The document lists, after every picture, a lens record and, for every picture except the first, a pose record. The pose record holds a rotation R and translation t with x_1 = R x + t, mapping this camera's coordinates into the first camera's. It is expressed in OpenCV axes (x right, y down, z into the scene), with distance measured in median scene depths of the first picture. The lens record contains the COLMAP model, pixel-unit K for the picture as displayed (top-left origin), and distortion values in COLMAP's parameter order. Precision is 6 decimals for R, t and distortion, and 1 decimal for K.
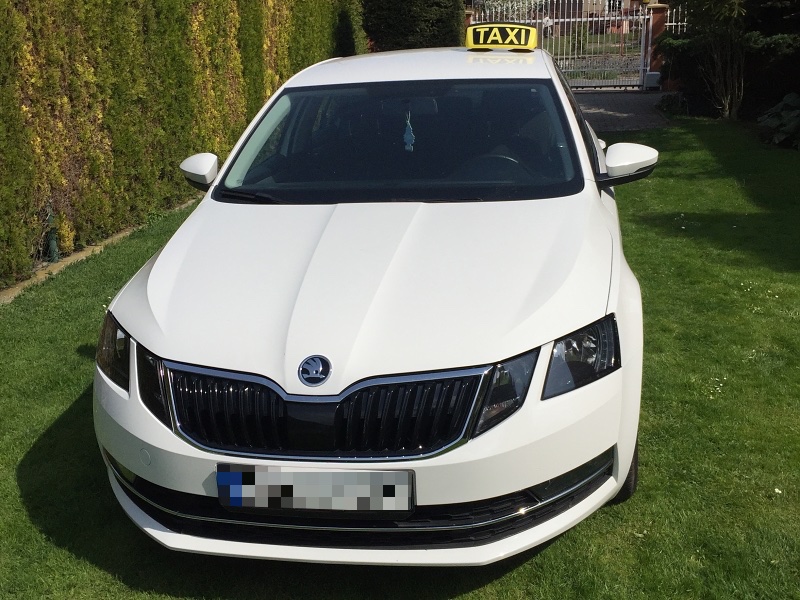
lens RADIAL K [[881.4, 0, 400.0], [0, 881.4, 300.0], [0, 0, 1]] dist [-0.009552, -0.053986]
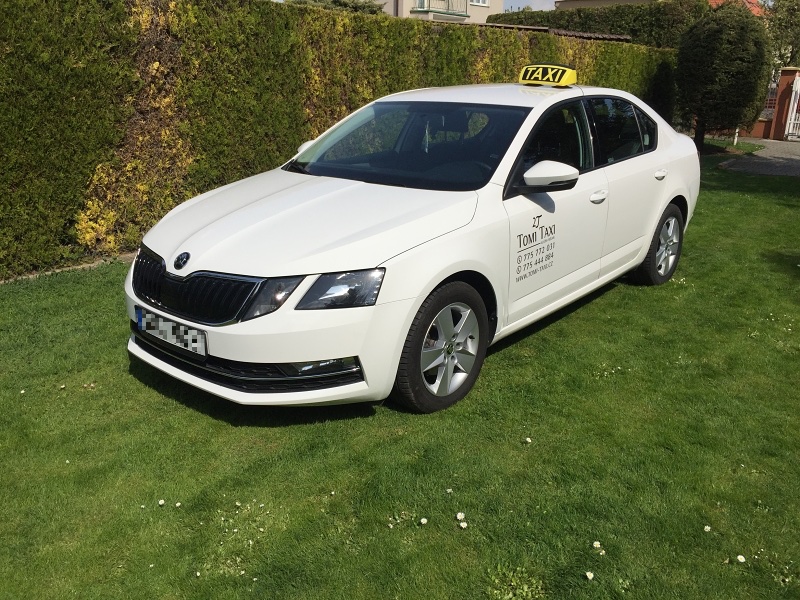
lens RADIAL K [[658.5, 0, 400.0], [0, 658.5, 300.0], [0, 0, 1]] dist [0.009699, -0.012335]
pose [[0.849465, 0.207923, -0.484952, 0.453496], [-0.193689, 0.977799, 0.079956, -0.013419], [0.490810, 0.026010, 0.870878, 0.063745]]
